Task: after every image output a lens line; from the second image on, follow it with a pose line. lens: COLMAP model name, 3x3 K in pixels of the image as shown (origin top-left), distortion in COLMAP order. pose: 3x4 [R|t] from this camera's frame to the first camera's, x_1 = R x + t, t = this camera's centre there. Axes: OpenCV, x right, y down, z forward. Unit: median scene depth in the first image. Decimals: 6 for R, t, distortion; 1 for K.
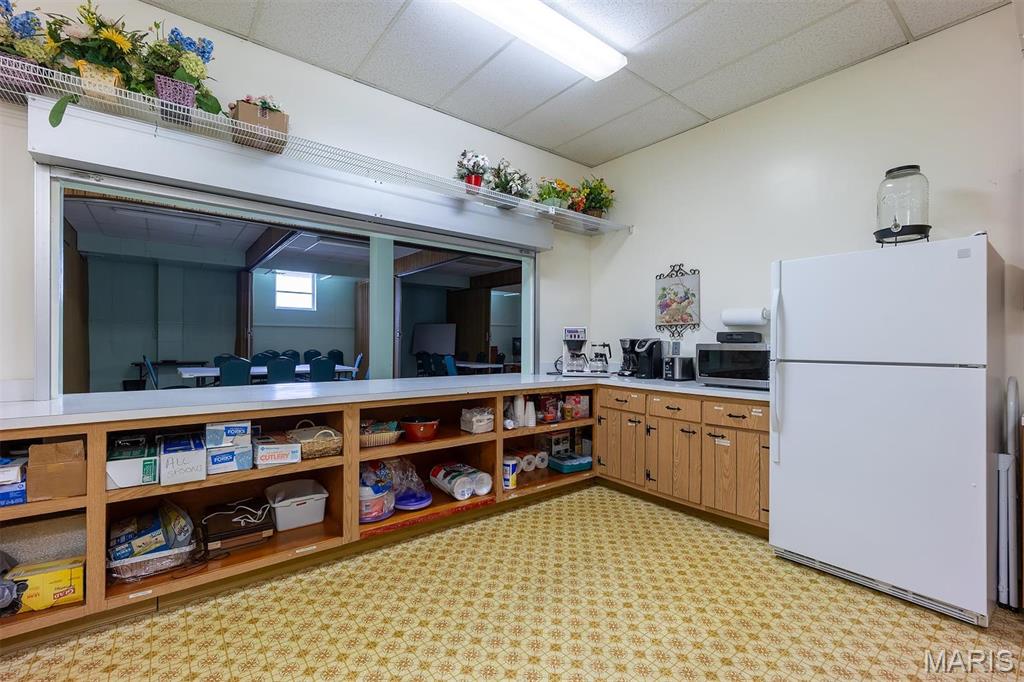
lens RADIAL K [[440.8, 0, 510.2], [0, 440.8, 344.6], [0, 0, 1]] dist [-0.008159, 0.000634]
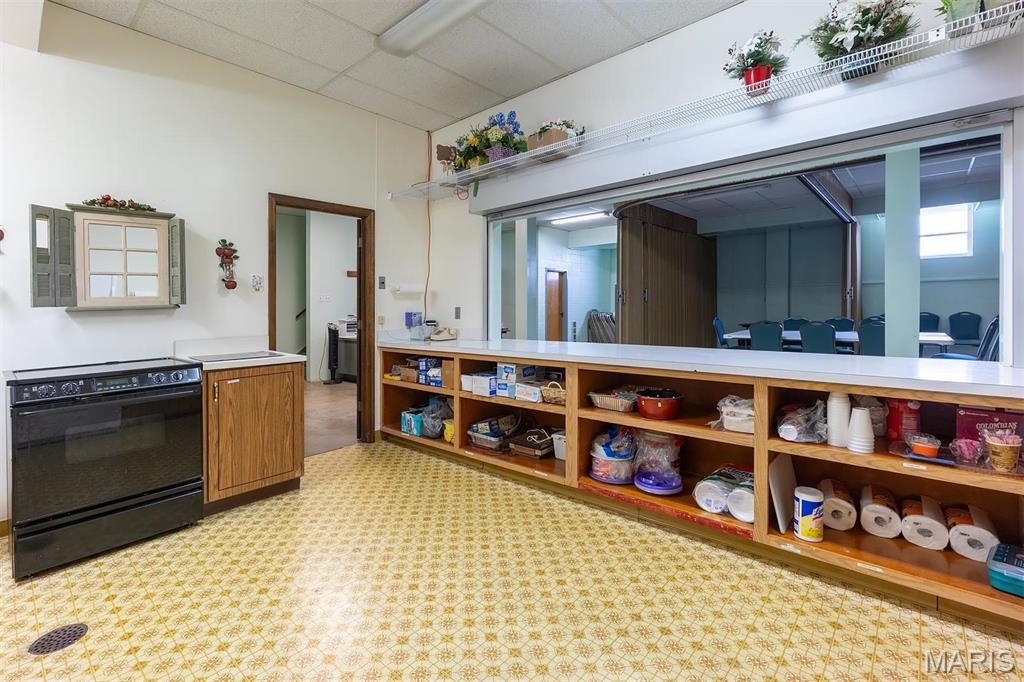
lens RADIAL K [[461.5, 0, 483.0], [0, 461.5, 300.7], [0, 0, 1]] dist [0.001743, -0.001414]
pose [[0.147152, -0.023912, -0.988825, 0.694939], [0.012069, 0.999677, -0.022379, -0.000284], [0.989040, -0.008641, 0.147393, 0.541263]]
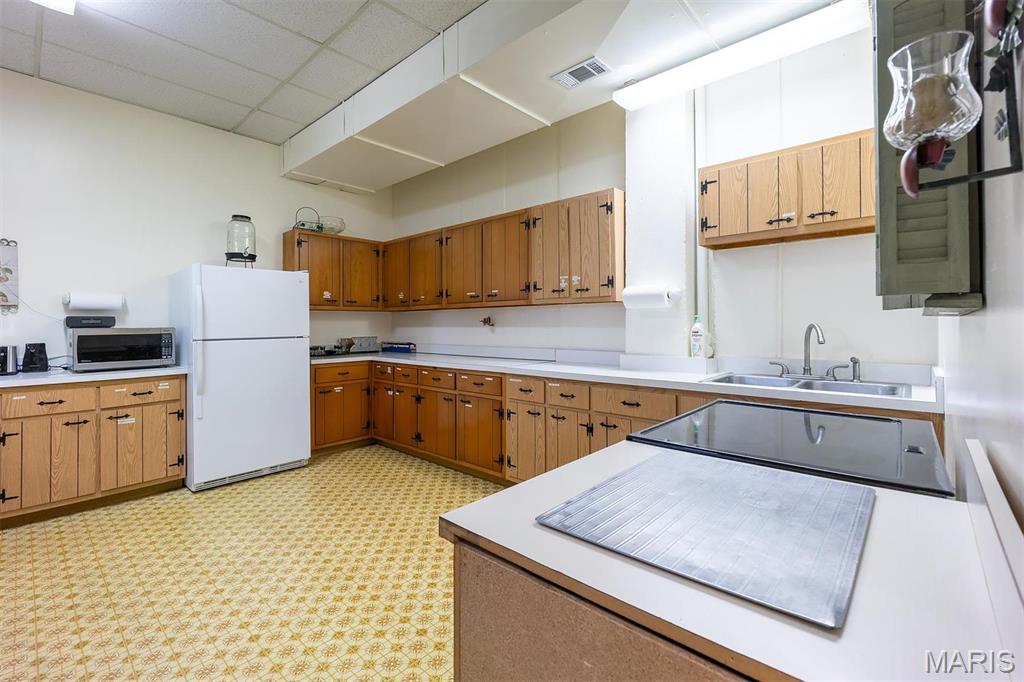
lens RADIAL K [[440.8, 0, 514.1], [0, 440.8, 322.4], [0, 0, 1]] dist [-0.008159, 0.000634]
pose [[-0.179573, -0.003439, 0.983739, -0.753633], [0.009556, 0.999941, 0.005240, -0.013735], [-0.983698, 0.010342, -0.179530, 0.276171]]
